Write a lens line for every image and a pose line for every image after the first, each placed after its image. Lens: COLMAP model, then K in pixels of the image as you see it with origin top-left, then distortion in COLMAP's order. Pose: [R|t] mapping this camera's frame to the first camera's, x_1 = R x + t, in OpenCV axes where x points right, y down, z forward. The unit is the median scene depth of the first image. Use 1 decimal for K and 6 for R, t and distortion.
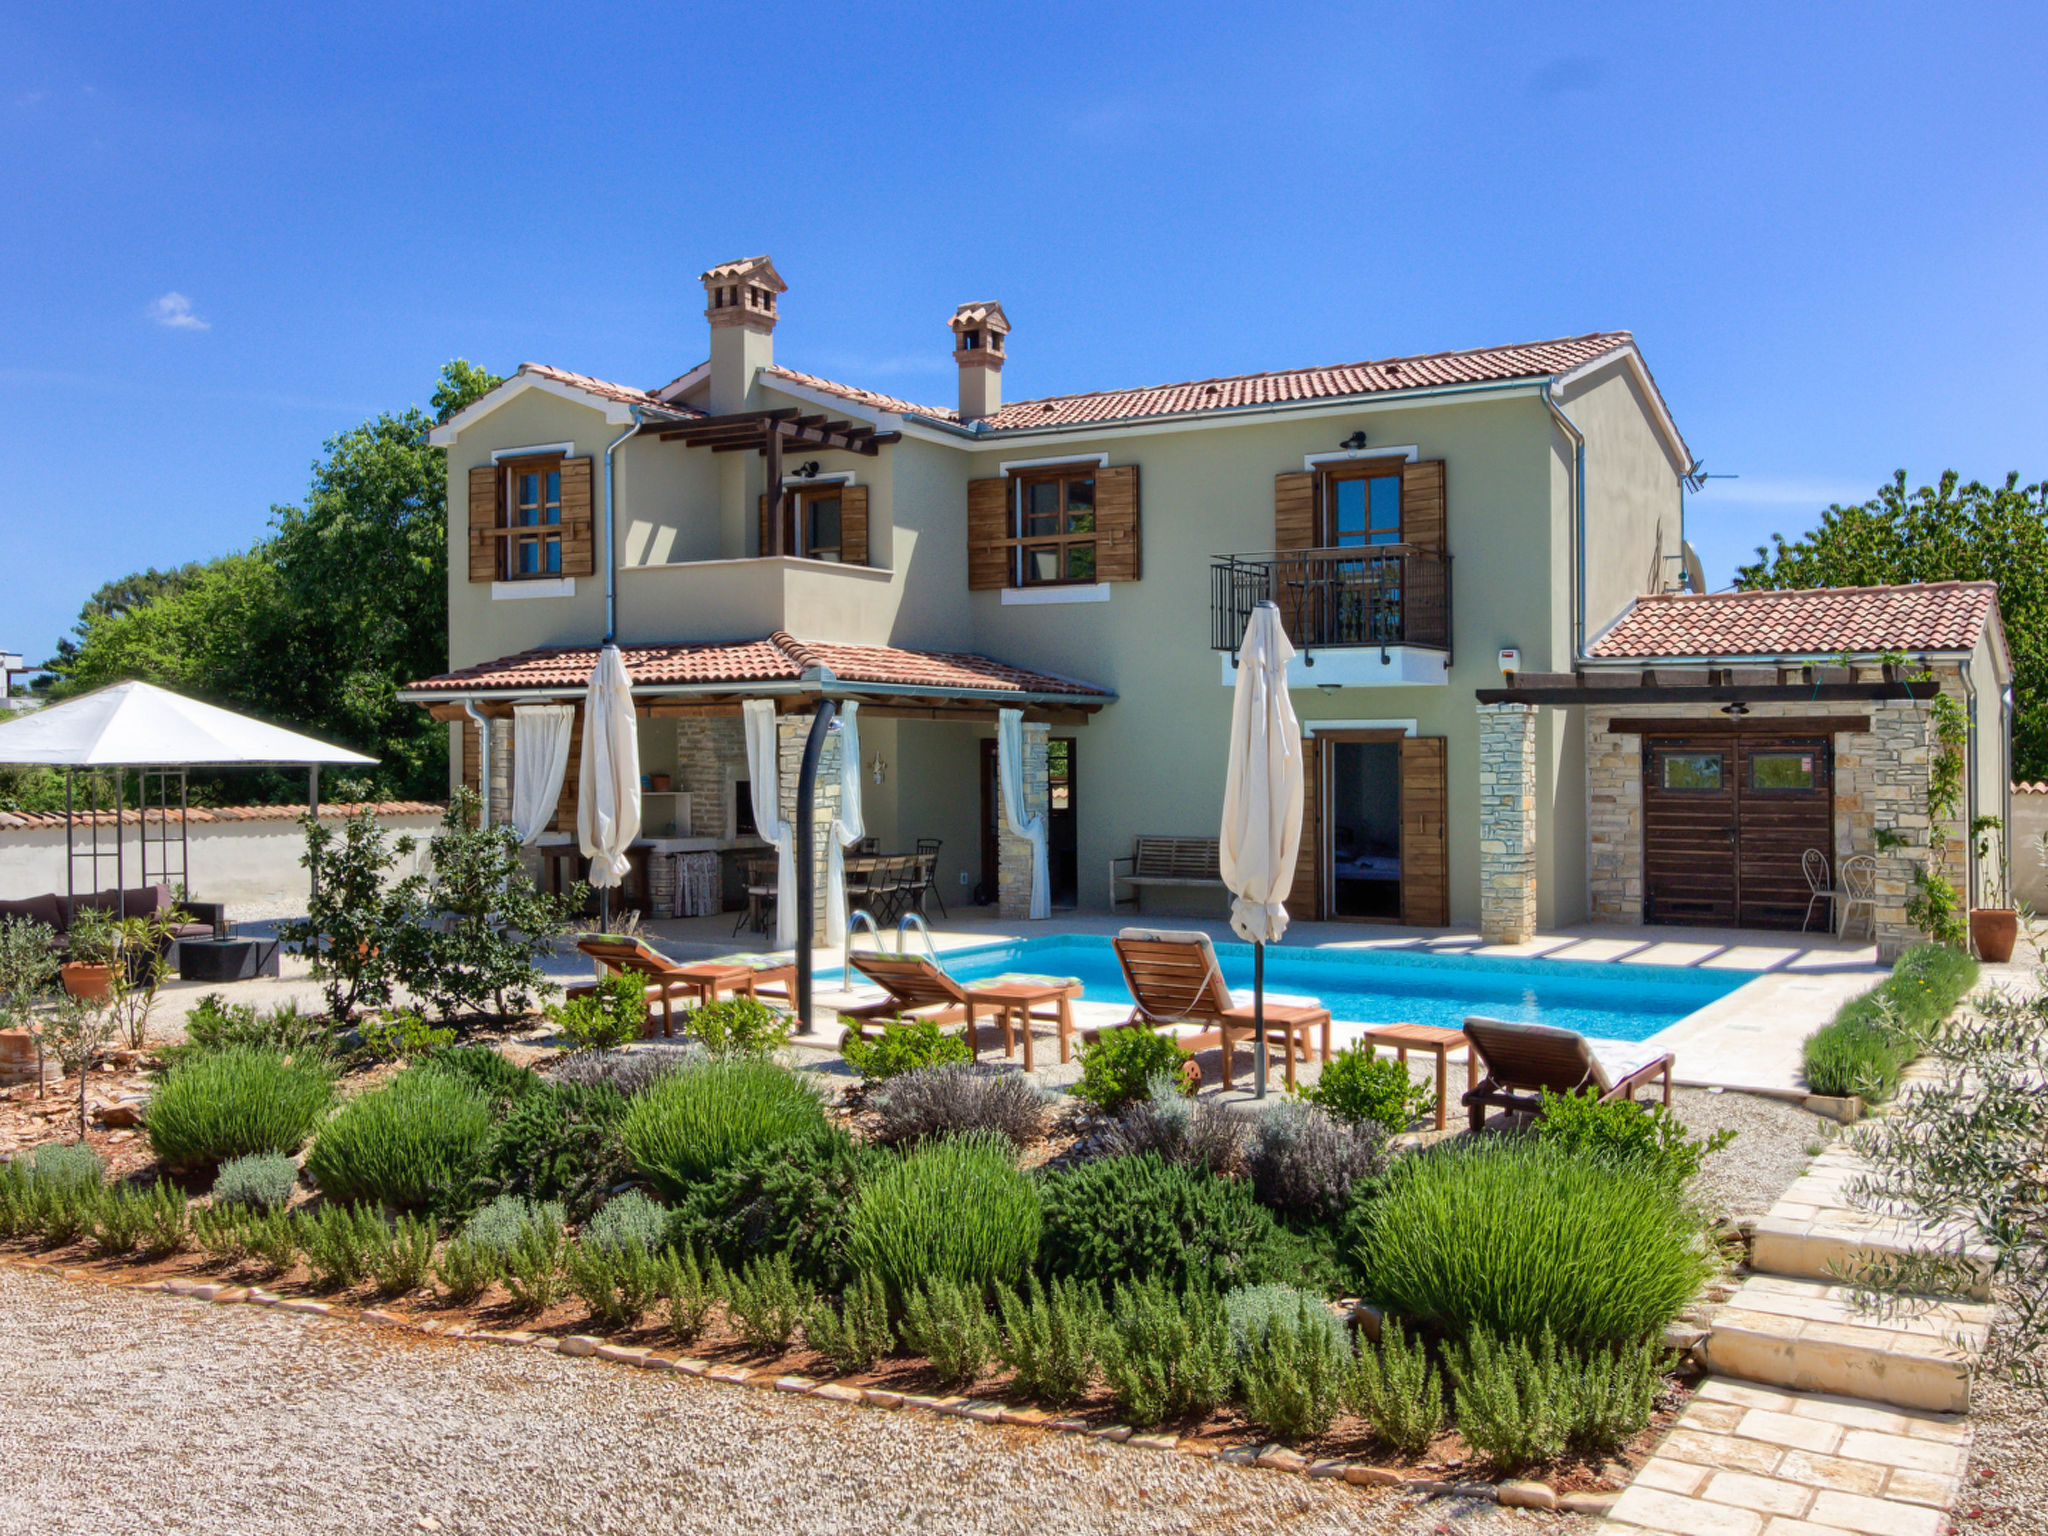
lens RADIAL K [[1924.6, 0, 1024.0], [0, 1924.6, 768.0], [0, 0, 1]] dist [0.013817, -0.021572]
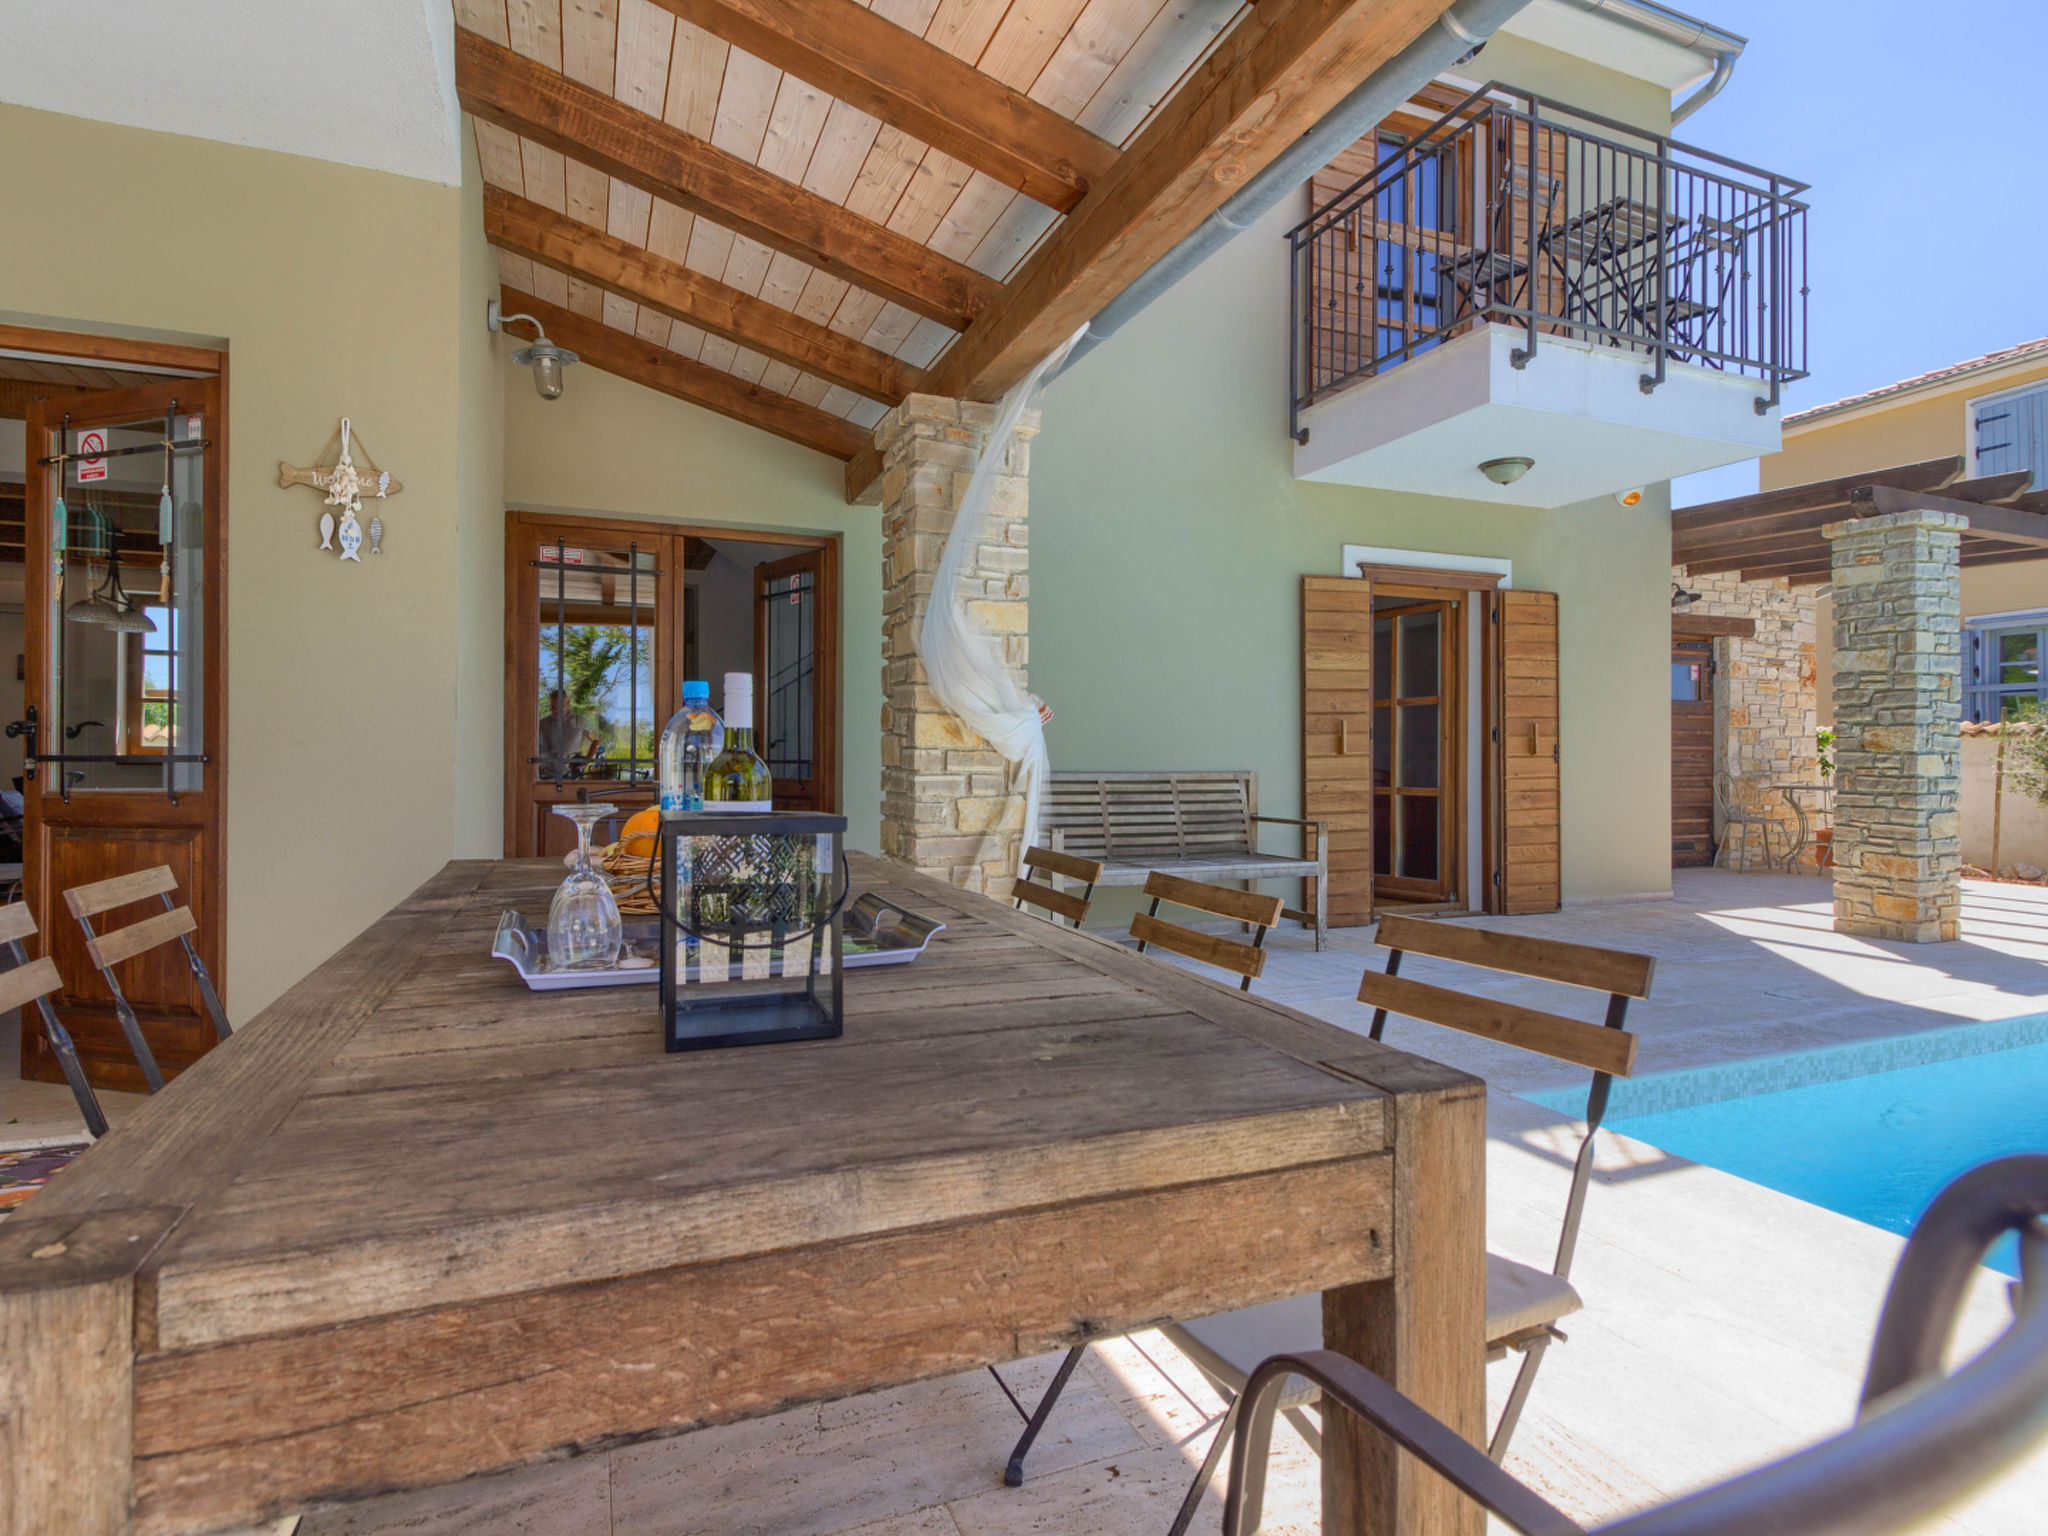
lens RADIAL K [[1062.3, 0, 1032.8], [0, 1062.3, 760.9], [0, 0, 1]] dist [0.021469, -0.016583]
pose [[0.590068, -0.002987, 0.807348, -0.265893], [0.002513, 0.999995, 0.001863, 0.064472], [-0.807350, 0.000930, 0.590072, 1.717648]]
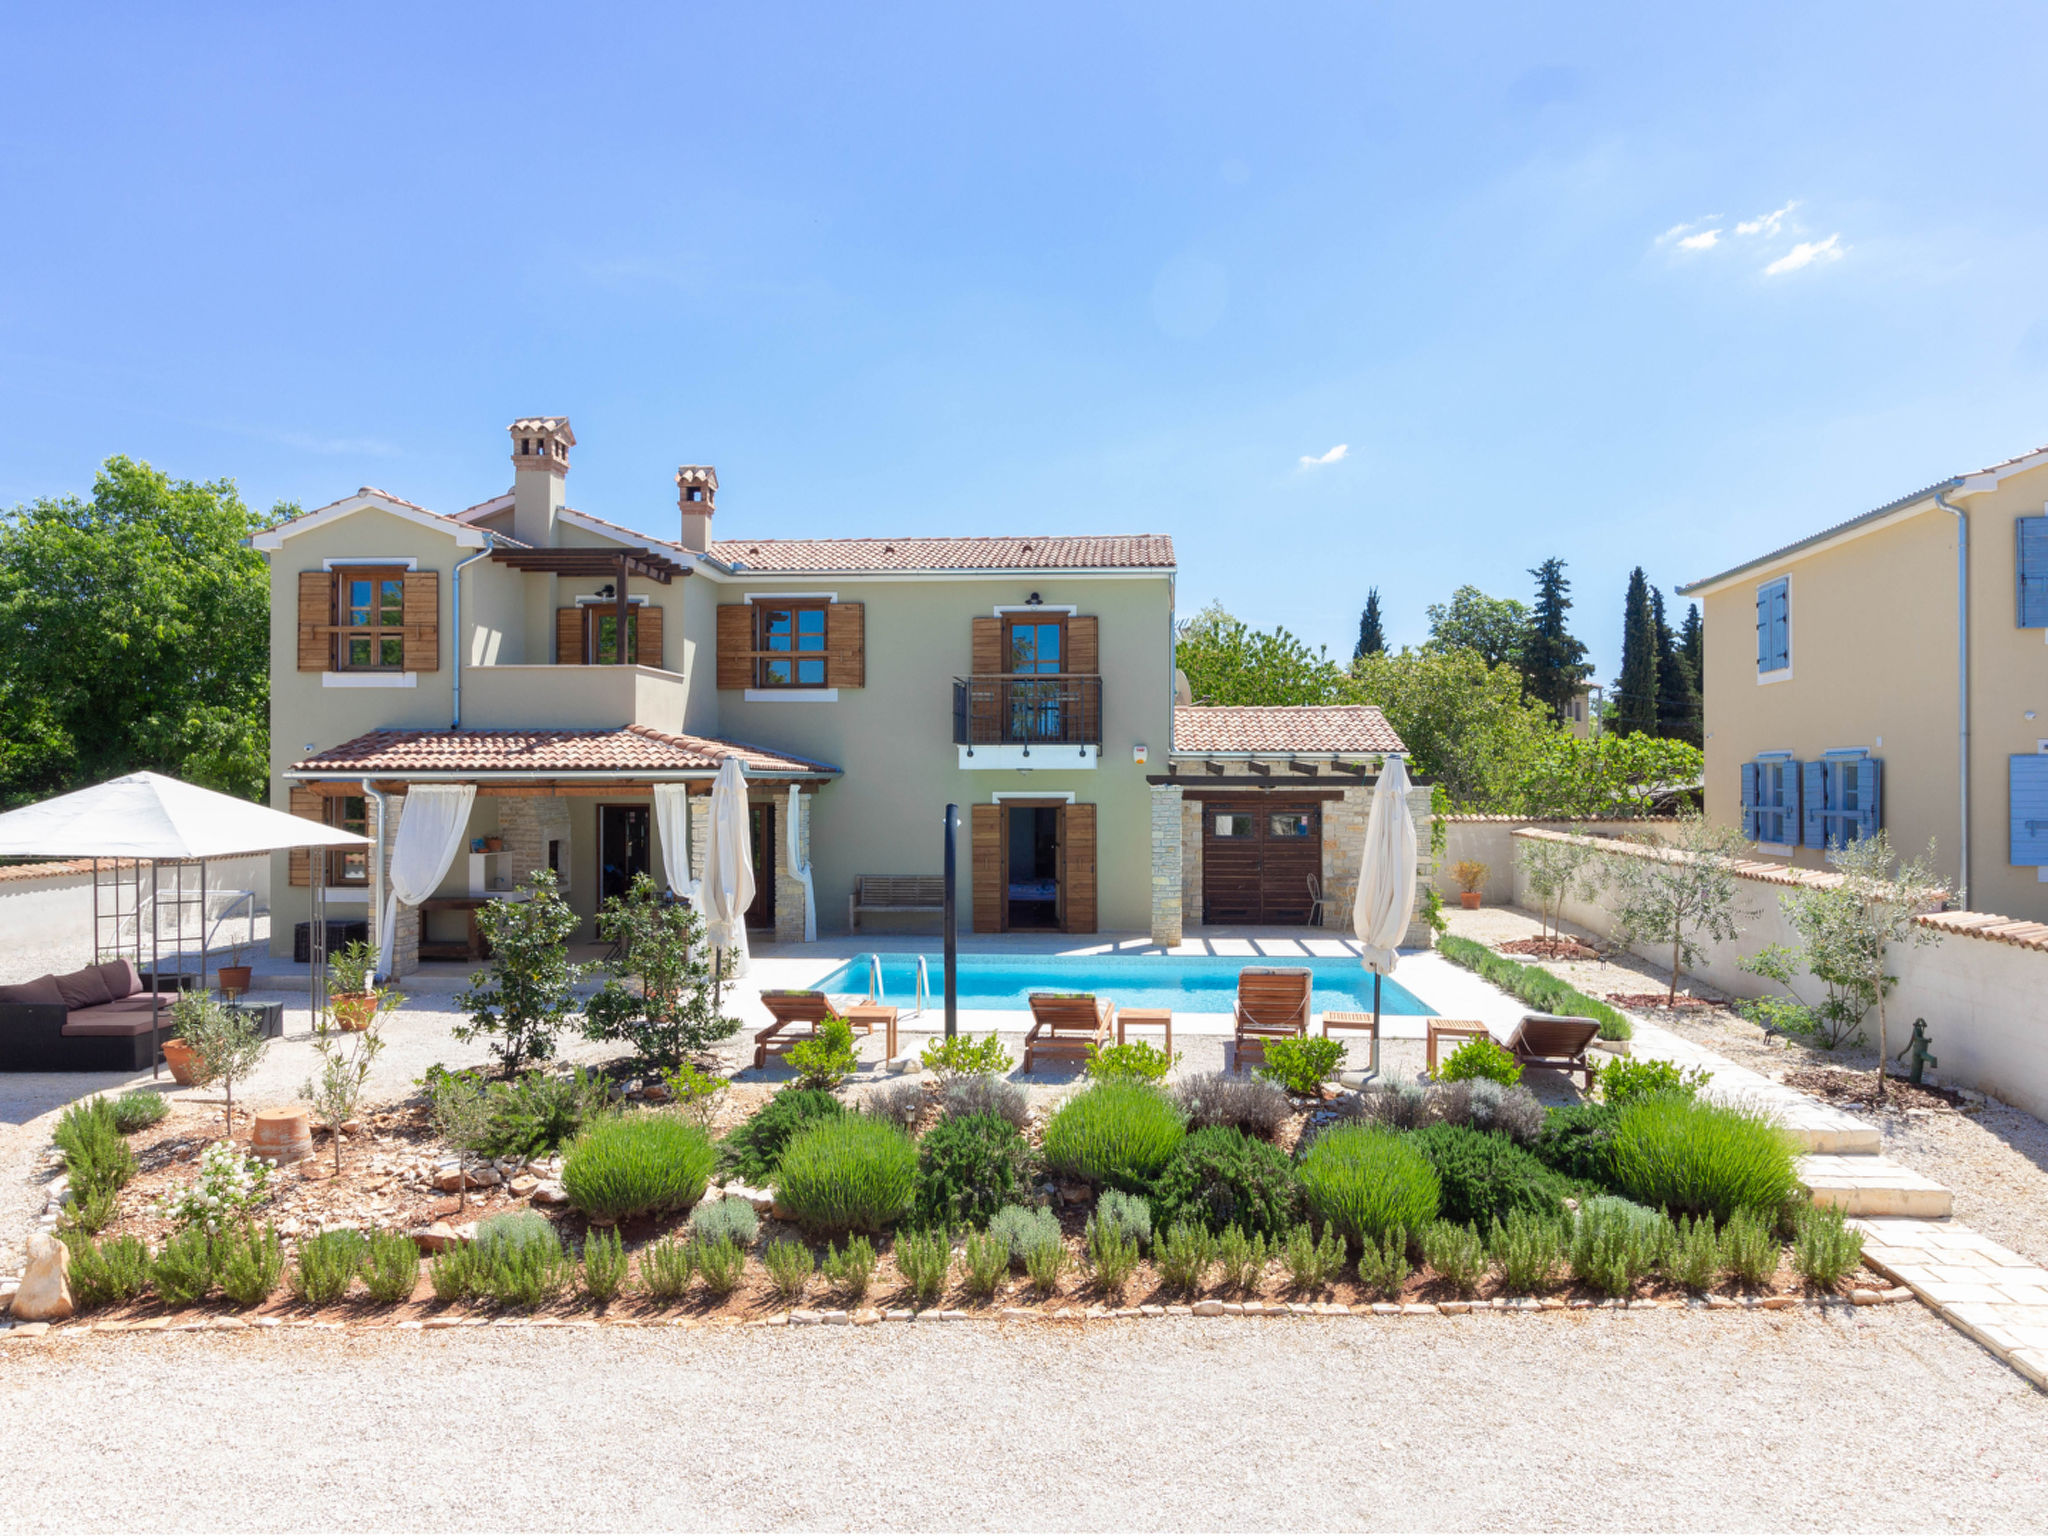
lens RADIAL K [[1425.0, 0, 1035.7], [0, 1425.0, 775.9], [0, 0, 1]] dist [0.002164, -0.000371]
pose [[0.892363, -0.000282, 0.451319, -0.570508], [0.004542, 0.999955, -0.008356, -0.052394], [-0.451296, 0.009507, 0.892324, 0.099585]]
